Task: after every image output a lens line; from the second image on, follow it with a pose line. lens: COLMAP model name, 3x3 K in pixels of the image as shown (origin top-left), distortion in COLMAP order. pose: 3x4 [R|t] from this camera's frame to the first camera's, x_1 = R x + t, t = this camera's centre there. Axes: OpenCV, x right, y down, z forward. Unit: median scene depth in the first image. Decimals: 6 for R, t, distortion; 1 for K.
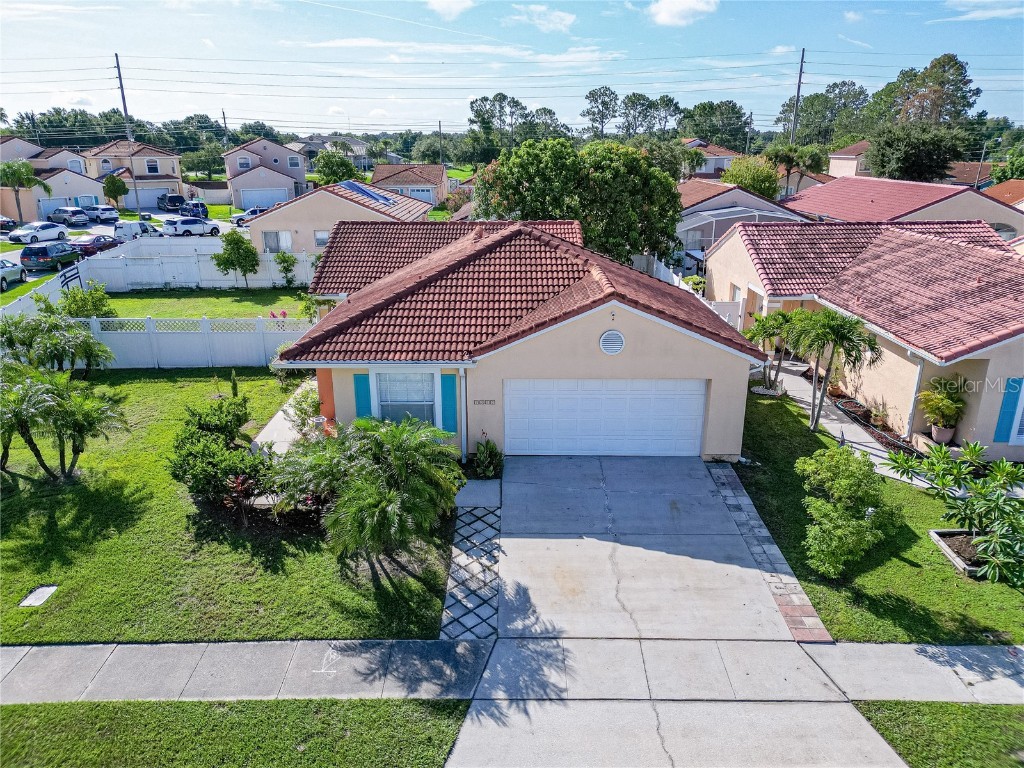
lens RADIAL K [[722.8, 0, 507.9], [0, 722.8, 379.6], [0, 0, 1]] dist [0.042231, -0.028993]
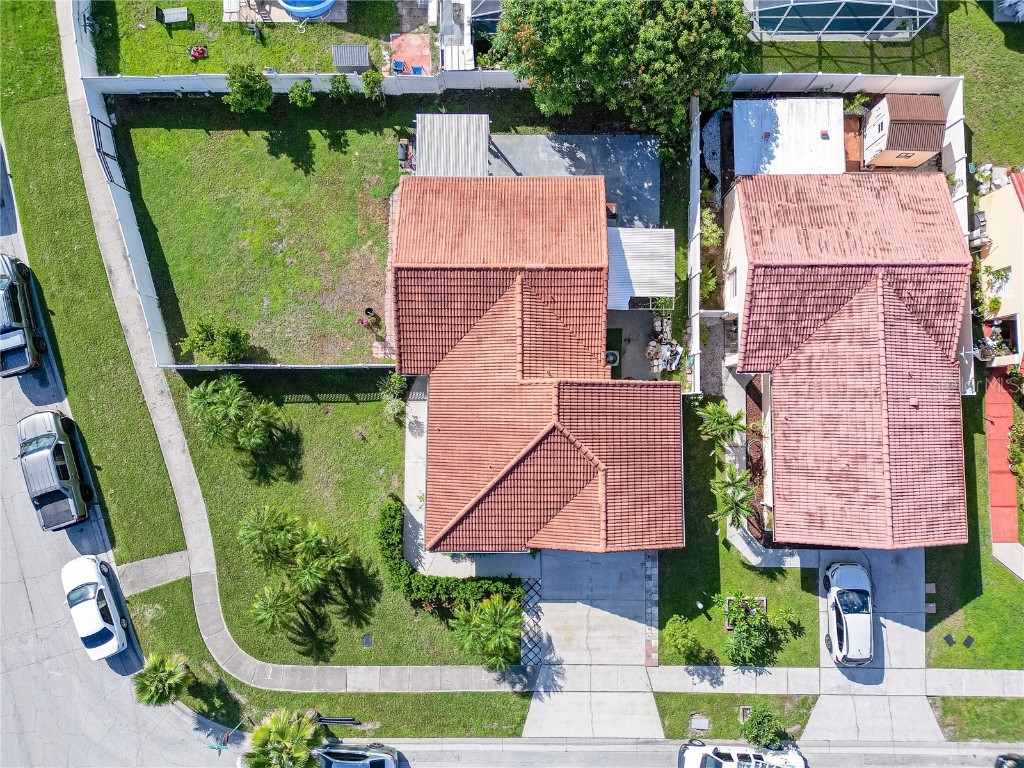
lens RADIAL K [[722.8, 0, 519.4], [0, 722.8, 386.2], [0, 0, 1]] dist [0.042231, -0.028993]
pose [[0.999968, -0.004996, -0.006203, -0.062160], [0.007655, 0.387579, 0.921805, -2.200863], [-0.002201, -0.921823, 0.387605, 0.735576]]
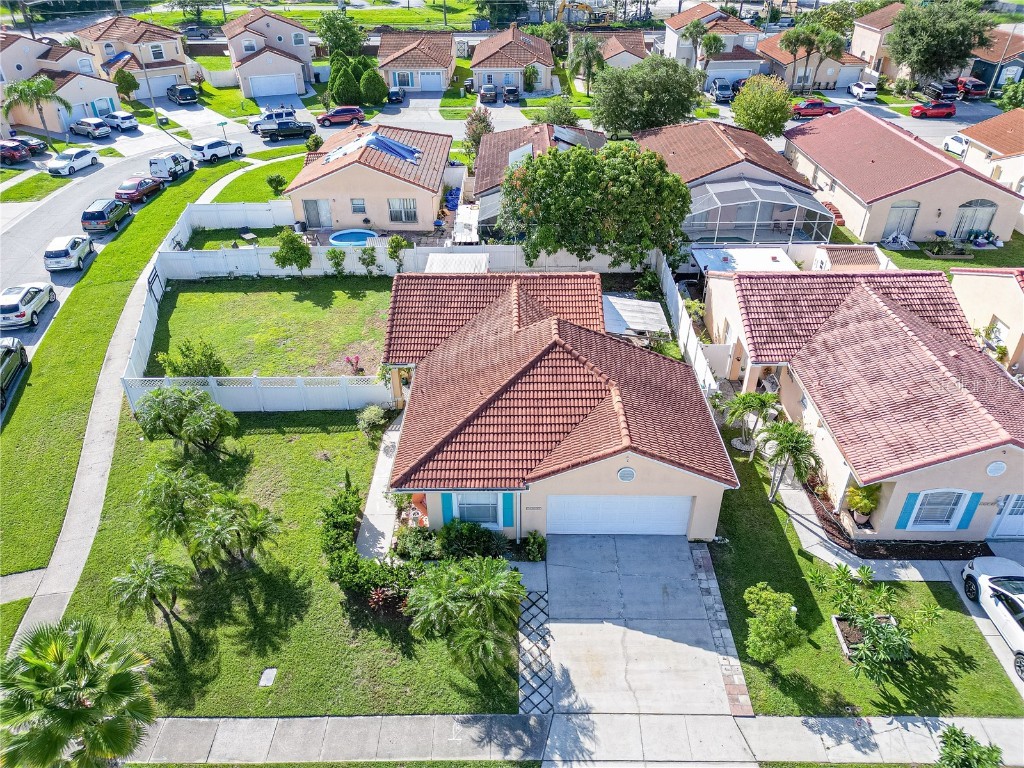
lens RADIAL K [[722.8, 0, 507.5], [0, 722.8, 382.1], [0, 0, 1]] dist [0.042231, -0.028993]
pose [[0.999979, -0.004669, -0.004528, -0.089211], [0.005670, 0.966853, 0.255271, -0.660474], [0.003186, -0.255292, 0.966859, -0.347380]]
